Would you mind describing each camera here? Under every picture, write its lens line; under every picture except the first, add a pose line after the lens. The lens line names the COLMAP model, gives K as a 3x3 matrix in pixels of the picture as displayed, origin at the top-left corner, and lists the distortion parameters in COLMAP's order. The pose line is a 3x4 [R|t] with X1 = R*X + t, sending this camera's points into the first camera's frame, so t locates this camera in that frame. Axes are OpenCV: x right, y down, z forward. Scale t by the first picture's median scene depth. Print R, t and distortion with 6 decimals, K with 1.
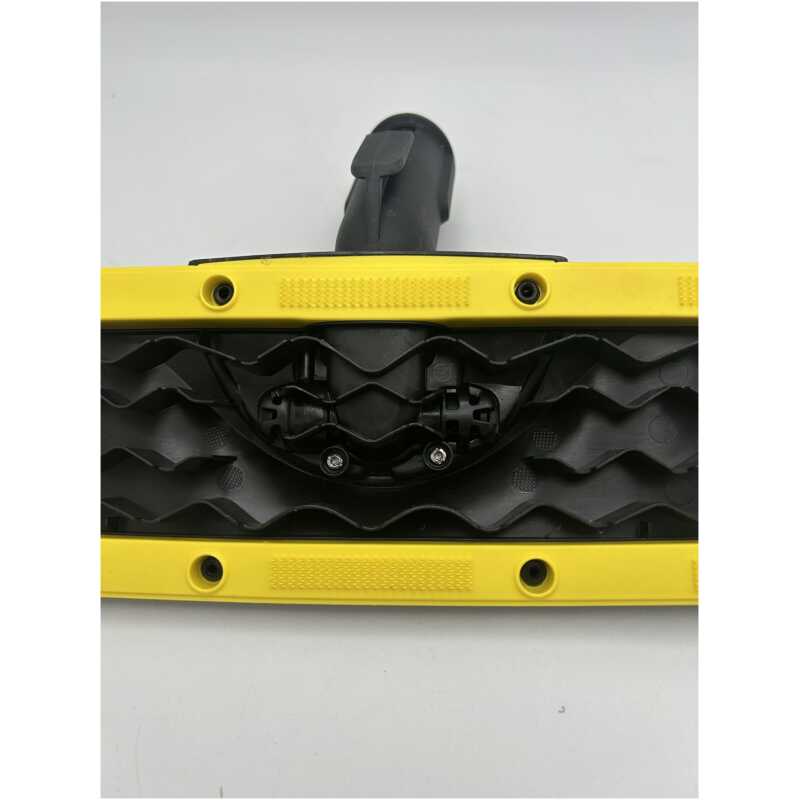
lens RADIAL K [[877.9, 0, 400.0], [0, 877.9, 400.0], [0, 0, 1]] dist [-0.003167, -0.009436]
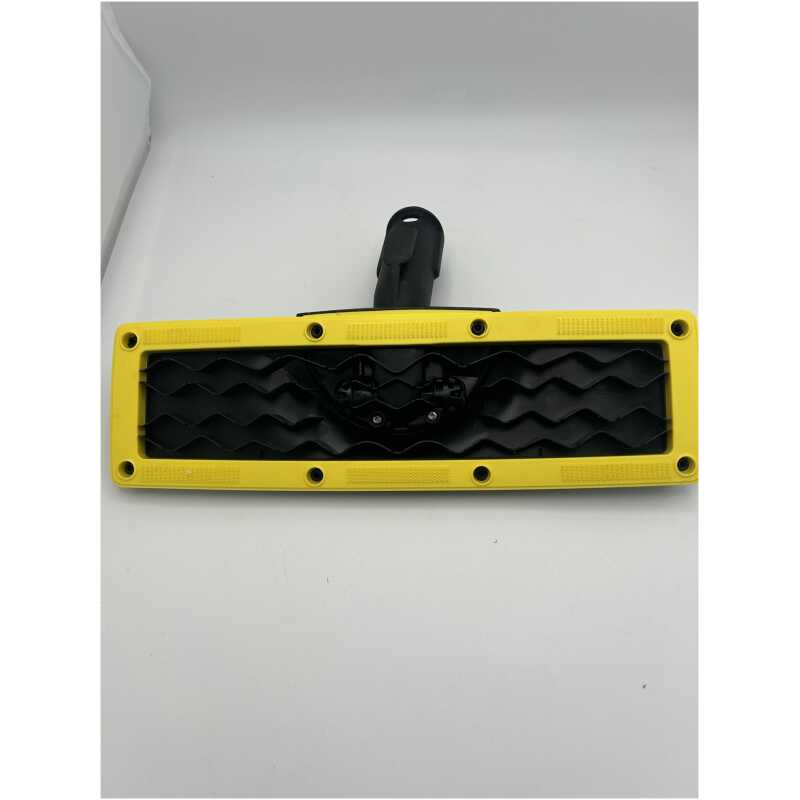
lens RADIAL K [[877.9, 0, 400.0], [0, 877.9, 400.0], [0, 0, 1]] dist [-0.003167, -0.009436]
pose [[0.999675, -0.017600, -0.018449, 0.009693], [0.018189, 0.999313, 0.032279, -0.032014], [0.017868, -0.032604, 0.999309, -0.879212]]
